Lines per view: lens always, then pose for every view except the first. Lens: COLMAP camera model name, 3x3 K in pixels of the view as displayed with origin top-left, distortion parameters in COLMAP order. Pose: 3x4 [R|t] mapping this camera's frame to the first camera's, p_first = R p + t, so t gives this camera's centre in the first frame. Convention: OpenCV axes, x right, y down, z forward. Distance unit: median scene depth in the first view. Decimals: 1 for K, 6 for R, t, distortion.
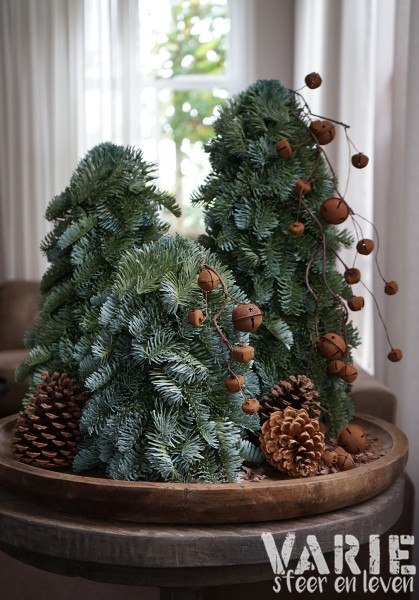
lens RADIAL K [[826.7, 0, 204.2], [0, 826.7, 324.3], [0, 0, 1]] dist [0.003439, 0.000000]
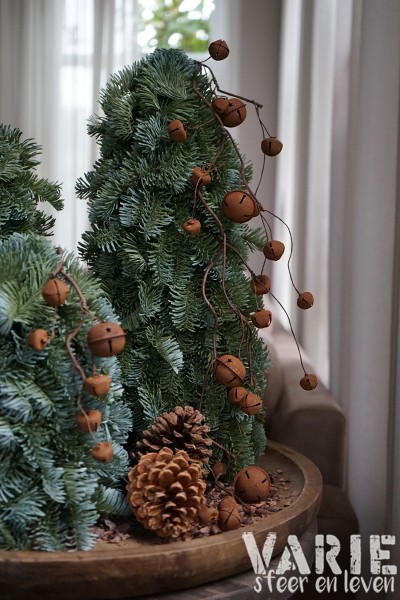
lens RADIAL K [[853.4, 0, 202.7], [0, 853.4, 301.0], [0, 0, 1]] dist [-0.012724, 0.000000]
pose [[0.999864, 0.016385, -0.001686, 0.141826], [-0.016406, 0.999779, -0.013158, -0.034422], [0.001470, 0.013184, 0.999912, 0.165796]]
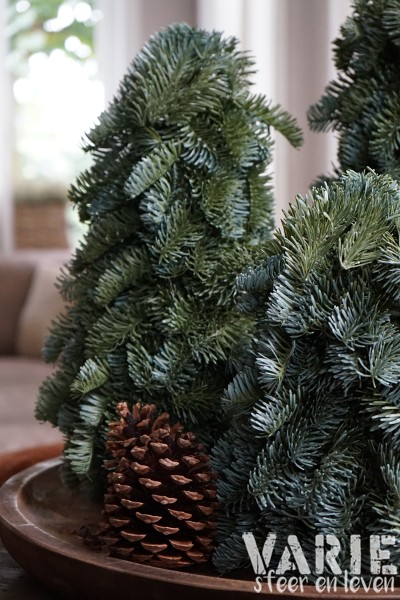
lens RADIAL K [[1169.8, 0, 199.9], [0, 1169.8, 301.6], [0, 0, 1]] dist [-0.030565, 0.000000]
pose [[0.986088, -0.014833, 0.165563, -0.304262], [0.017152, 0.999774, -0.012587, -0.004359], [-0.165339, 0.015252, 0.986119, 0.179213]]
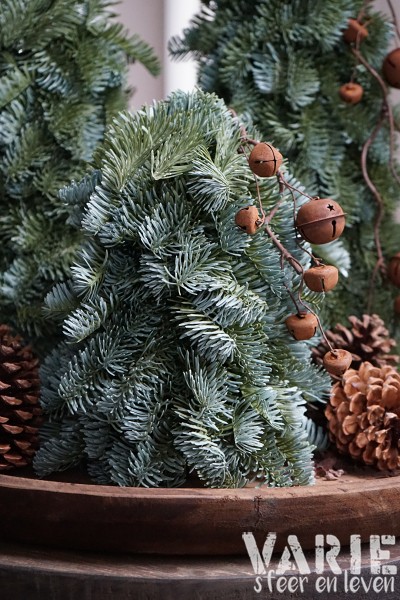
lens RADIAL K [[1060.0, 0, 195.4], [0, 1060.0, 296.2], [0, 0, 1]] dist [-0.000845, 0.000000]
pose [[0.985338, -0.008777, 0.170386, -0.173725], [0.005519, 0.999793, 0.019583, 0.031799], [-0.170522, -0.018355, 0.985183, 0.215402]]
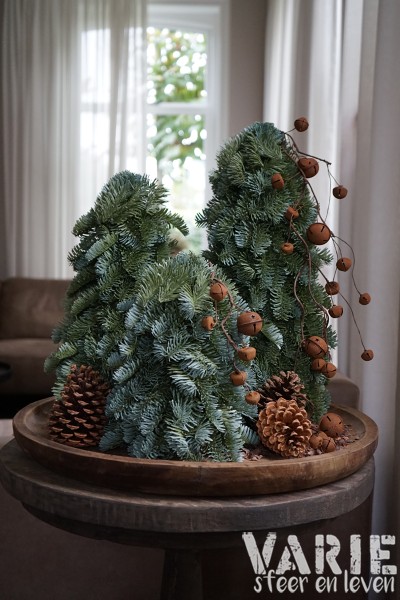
lens RADIAL K [[727.6, 0, 199.3], [0, 727.6, 301.0], [0, 0, 1]] dist [0.002927, 0.000000]
pose [[0.999265, 0.018303, 0.033693, -0.055267], [-0.017538, 0.999584, -0.022883, -0.014382], [-0.034098, 0.022275, 0.999170, -0.050909]]
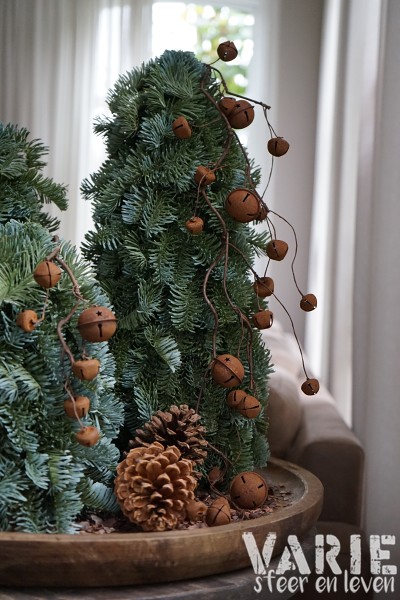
lens RADIAL K [[904.4, 0, 203.4], [0, 904.4, 301.5], [0, 0, 1]] dist [-0.010260, 0.000000]
pose [[0.998171, 0.040404, -0.044958, 0.185509], [-0.043973, 0.995706, -0.081456, 0.035374], [0.041474, 0.083284, 0.995662, 0.136950]]
